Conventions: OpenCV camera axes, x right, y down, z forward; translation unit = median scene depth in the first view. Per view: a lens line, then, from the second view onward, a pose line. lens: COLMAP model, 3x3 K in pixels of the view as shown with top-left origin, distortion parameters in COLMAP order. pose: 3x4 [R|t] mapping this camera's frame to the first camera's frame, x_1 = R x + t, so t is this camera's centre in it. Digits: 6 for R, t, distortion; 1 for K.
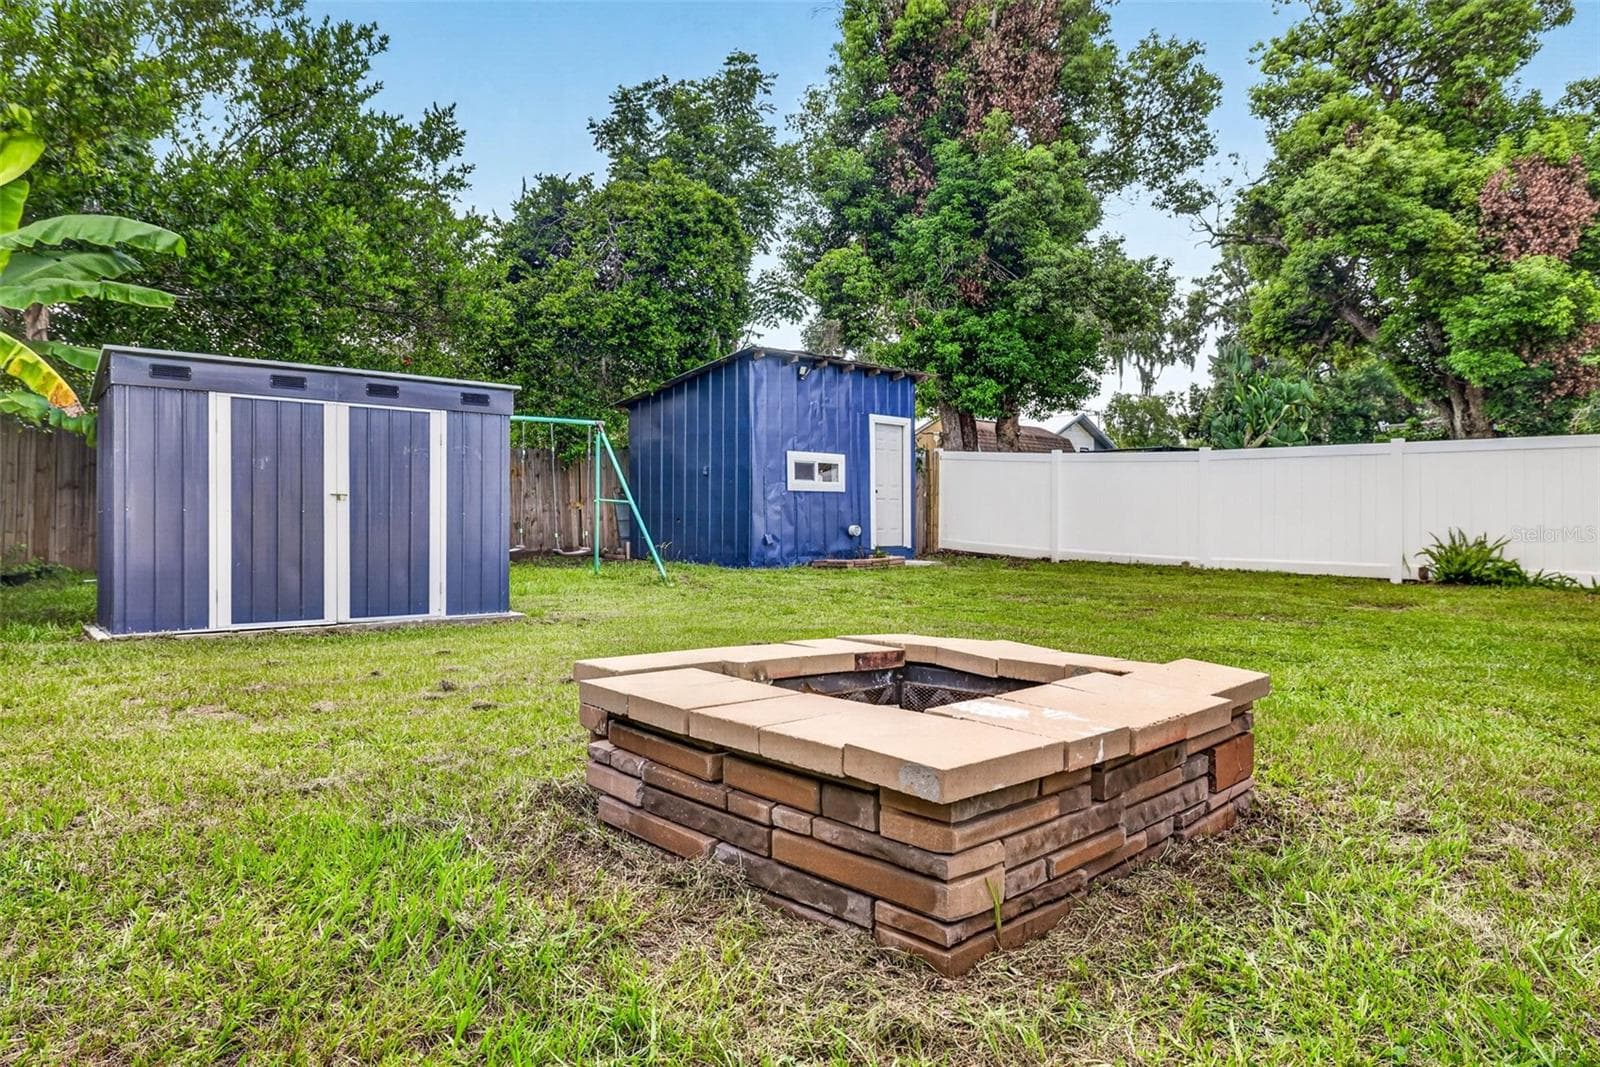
lens RADIAL K [[967.5, 0, 800.0], [0, 967.5, 533.5], [0, 0, 1]] dist [-0.037807, 0.043188]
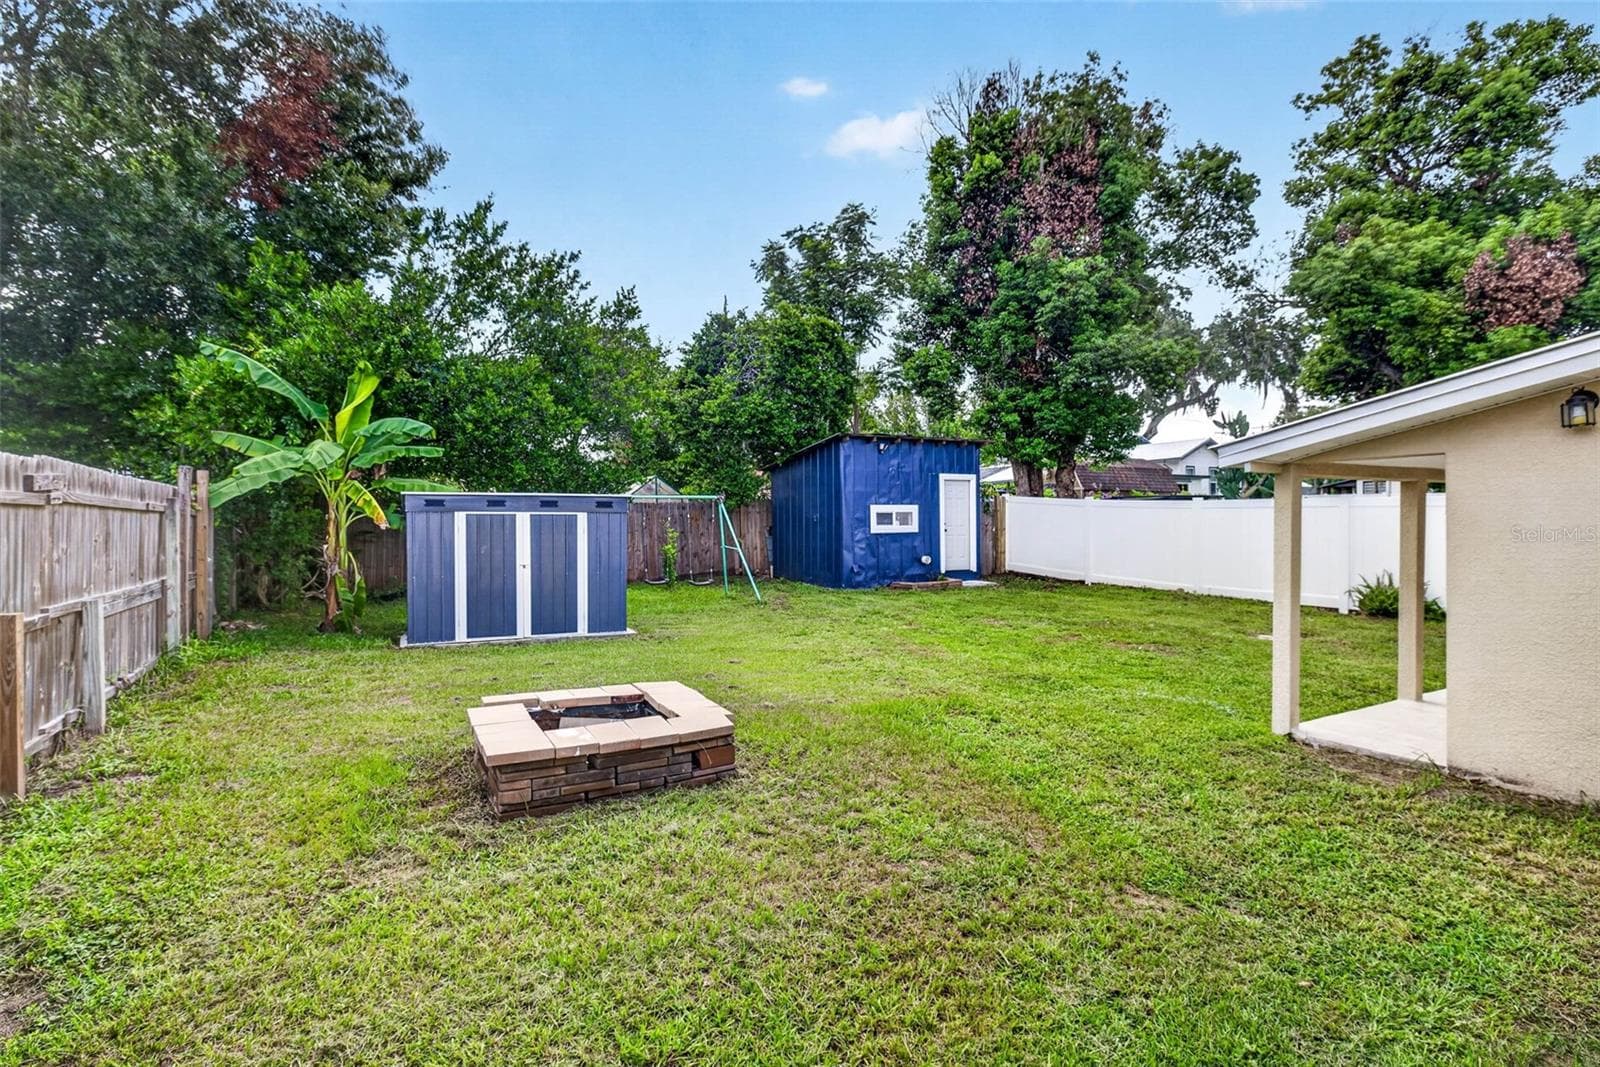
lens RADIAL K [[779.9, 0, 800.0], [0, 779.9, 533.5], [0, 0, 1]] dist [0.002991, 0.000018]
pose [[0.968983, -0.002900, -0.247111, 0.154458], [0.003482, 0.999992, 0.001918, -0.042600], [0.247104, -0.002719, 0.968985, -0.108369]]
